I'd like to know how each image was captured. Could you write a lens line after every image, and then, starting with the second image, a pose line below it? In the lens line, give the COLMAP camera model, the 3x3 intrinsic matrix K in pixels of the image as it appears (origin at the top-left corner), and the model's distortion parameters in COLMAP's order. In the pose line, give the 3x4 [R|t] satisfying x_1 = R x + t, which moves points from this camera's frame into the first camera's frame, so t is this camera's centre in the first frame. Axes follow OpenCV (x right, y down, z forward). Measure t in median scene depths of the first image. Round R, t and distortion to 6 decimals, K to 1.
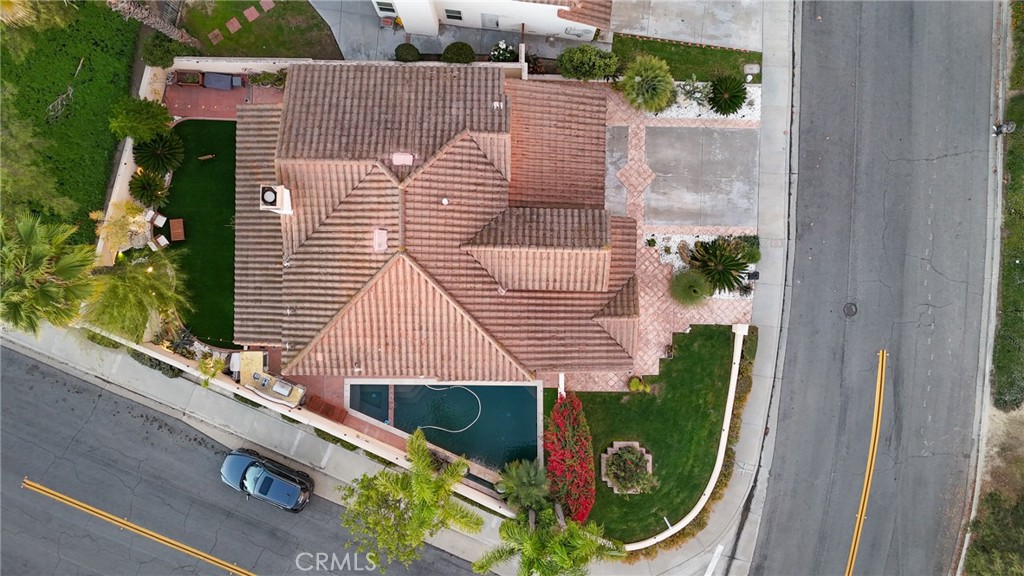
lens RADIAL K [[735.8, 0, 512.0], [0, 735.8, 288.0], [0, 0, 1]] dist [0.112763, -0.004317]
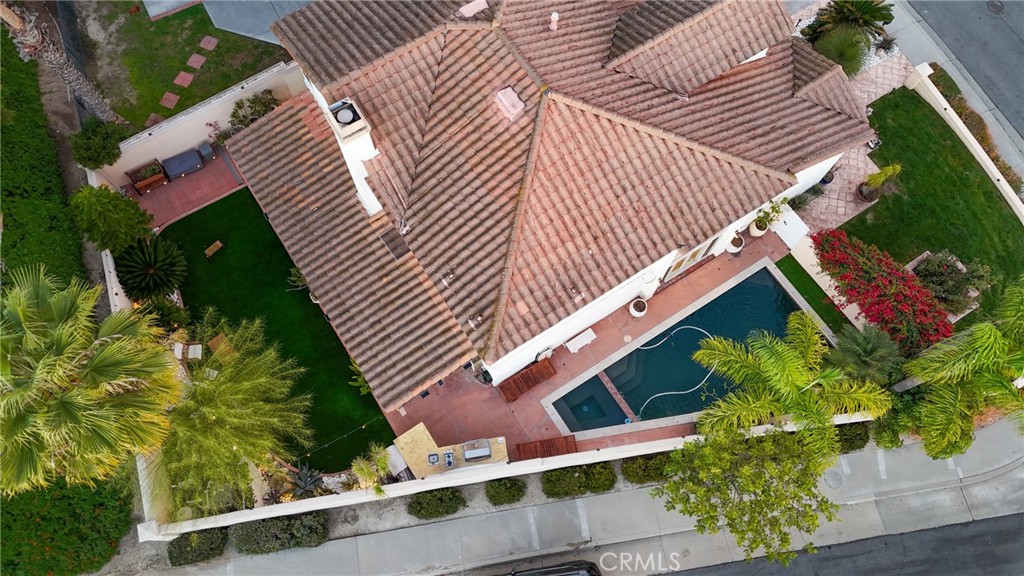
lens RADIAL K [[735.8, 0, 512.0], [0, 735.8, 288.0], [0, 0, 1]] dist [0.112763, -0.004317]
pose [[0.830635, -0.522029, 0.193731, -0.382226], [0.556764, 0.783514, -0.275898, 0.251769], [-0.007764, 0.337032, 0.941461, 0.382324]]
